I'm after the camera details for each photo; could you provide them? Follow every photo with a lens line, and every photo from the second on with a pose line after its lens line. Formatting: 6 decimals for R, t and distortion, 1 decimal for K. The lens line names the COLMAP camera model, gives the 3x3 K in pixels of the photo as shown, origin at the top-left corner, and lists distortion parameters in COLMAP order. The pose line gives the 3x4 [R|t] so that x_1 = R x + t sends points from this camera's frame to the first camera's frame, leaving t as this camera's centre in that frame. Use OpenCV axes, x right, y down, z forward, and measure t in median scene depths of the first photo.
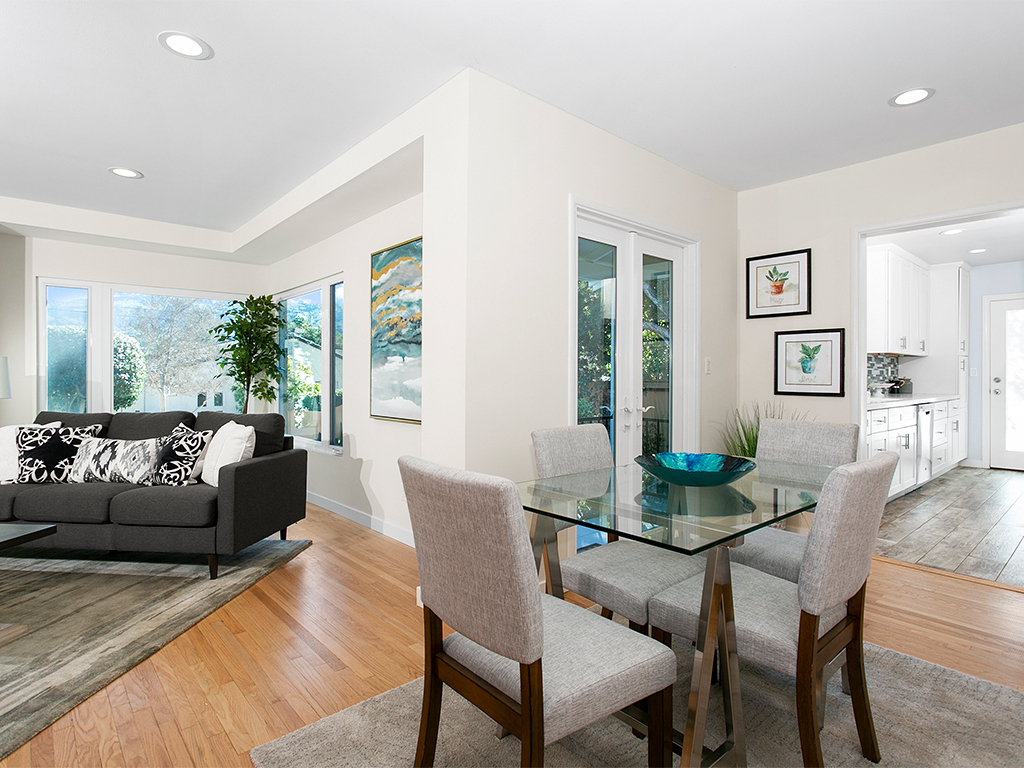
lens RADIAL K [[539.4, 0, 509.4], [0, 539.4, 377.3], [0, 0, 1]] dist [-0.011031, 0.000451]
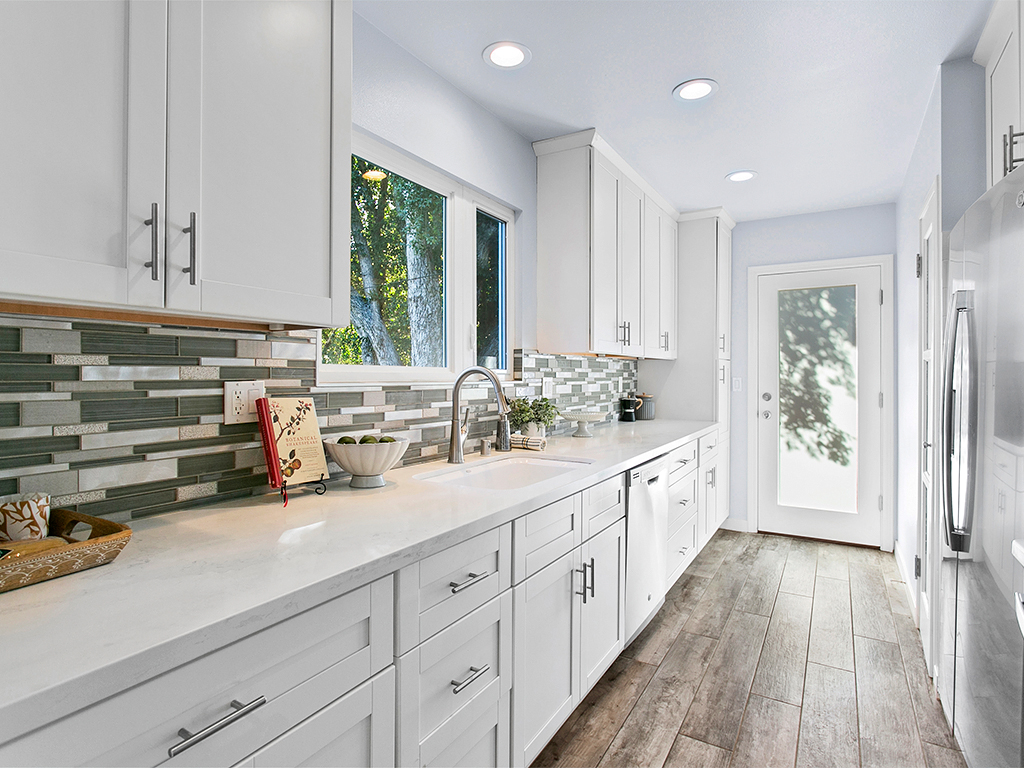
lens RADIAL K [[549.9, 0, 514.1], [0, 549.9, 373.0], [0, 0, 1]] dist [-0.001762, 0.002723]
pose [[0.948819, 0.002372, 0.315810, 0.409095], [-0.000700, 0.999985, -0.005410, -0.020728], [-0.315819, 0.004912, 0.948807, 0.462473]]
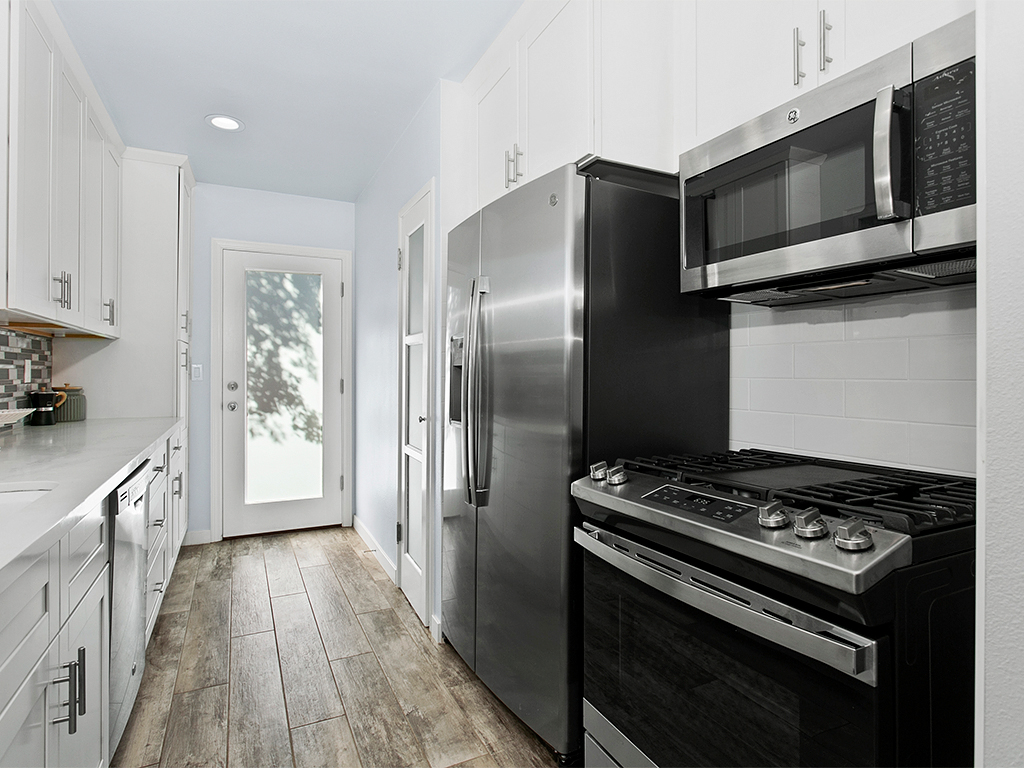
lens RADIAL K [[549.9, 0, 514.1], [0, 549.9, 373.0], [0, 0, 1]] dist [-0.001762, 0.002723]
pose [[0.254204, 0.000771, 0.967150, 0.410008], [0.001059, 0.999999, -0.001075, -0.008892], [-0.967150, 0.001298, 0.254203, 0.552590]]
